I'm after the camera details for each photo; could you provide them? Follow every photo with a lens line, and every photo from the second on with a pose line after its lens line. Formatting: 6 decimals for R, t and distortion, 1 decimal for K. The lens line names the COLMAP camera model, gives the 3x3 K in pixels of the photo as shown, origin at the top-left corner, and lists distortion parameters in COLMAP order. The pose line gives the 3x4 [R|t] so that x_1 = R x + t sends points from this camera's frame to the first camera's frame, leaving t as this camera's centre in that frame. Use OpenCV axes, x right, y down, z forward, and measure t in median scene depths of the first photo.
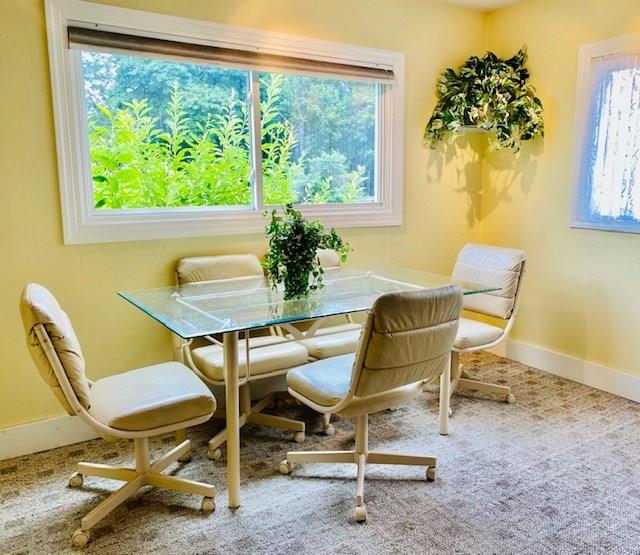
lens RADIAL K [[551.2, 0, 320.9], [0, 551.2, 279.5], [0, 0, 1]] dist [0.018529, -0.016281]
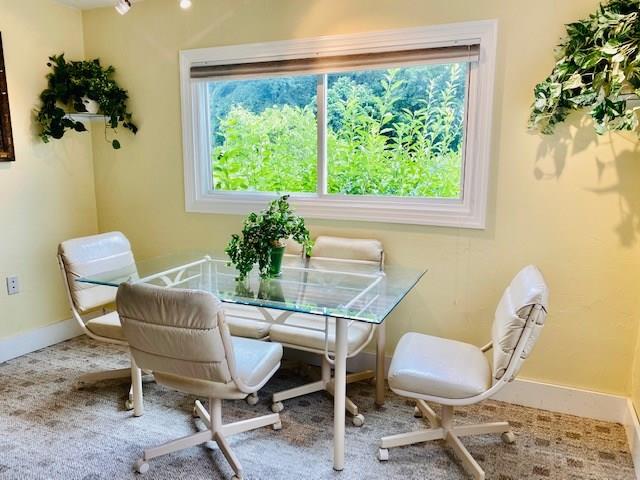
lens RADIAL K [[484.4, 0, 319.7], [0, 484.4, 238.0], [0, 0, 1]] dist [0.010943, -0.006856]
pose [[0.564843, 0.137263, -0.813702, 0.626287], [-0.151198, 0.986590, 0.061472, -0.096842], [0.811228, 0.088308, 0.578023, 0.404557]]
